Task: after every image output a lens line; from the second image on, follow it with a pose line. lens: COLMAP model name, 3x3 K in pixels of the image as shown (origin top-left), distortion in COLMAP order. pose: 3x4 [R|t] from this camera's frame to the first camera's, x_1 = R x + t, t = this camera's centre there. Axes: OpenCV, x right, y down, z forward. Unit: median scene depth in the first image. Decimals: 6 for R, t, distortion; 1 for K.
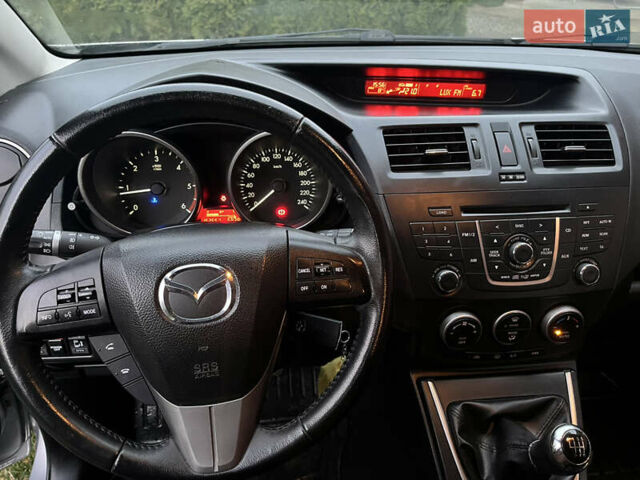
lens RADIAL K [[557.3, 0, 320.0], [0, 557.3, 240.0], [0, 0, 1]] dist [0.106500, -0.190365]
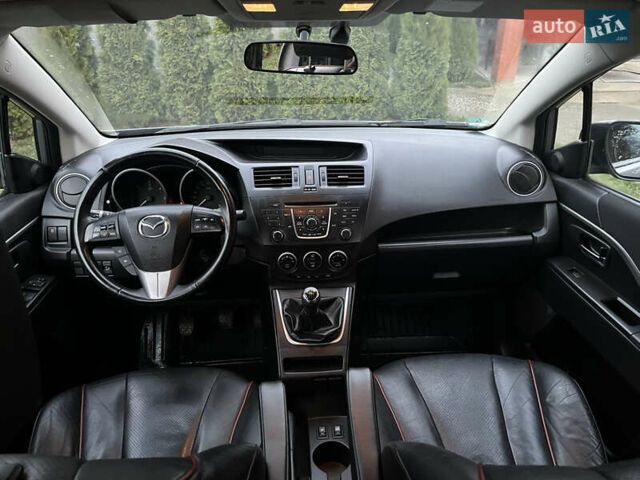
lens RADIAL K [[557.3, 0, 320.0], [0, 557.3, 240.0], [0, 0, 1]] dist [0.106500, -0.190365]
pose [[0.998092, -0.004373, -0.061588, 0.501211], [-0.003287, 0.992312, -0.123717, 0.337927], [0.061655, 0.123683, 0.990404, -1.070369]]
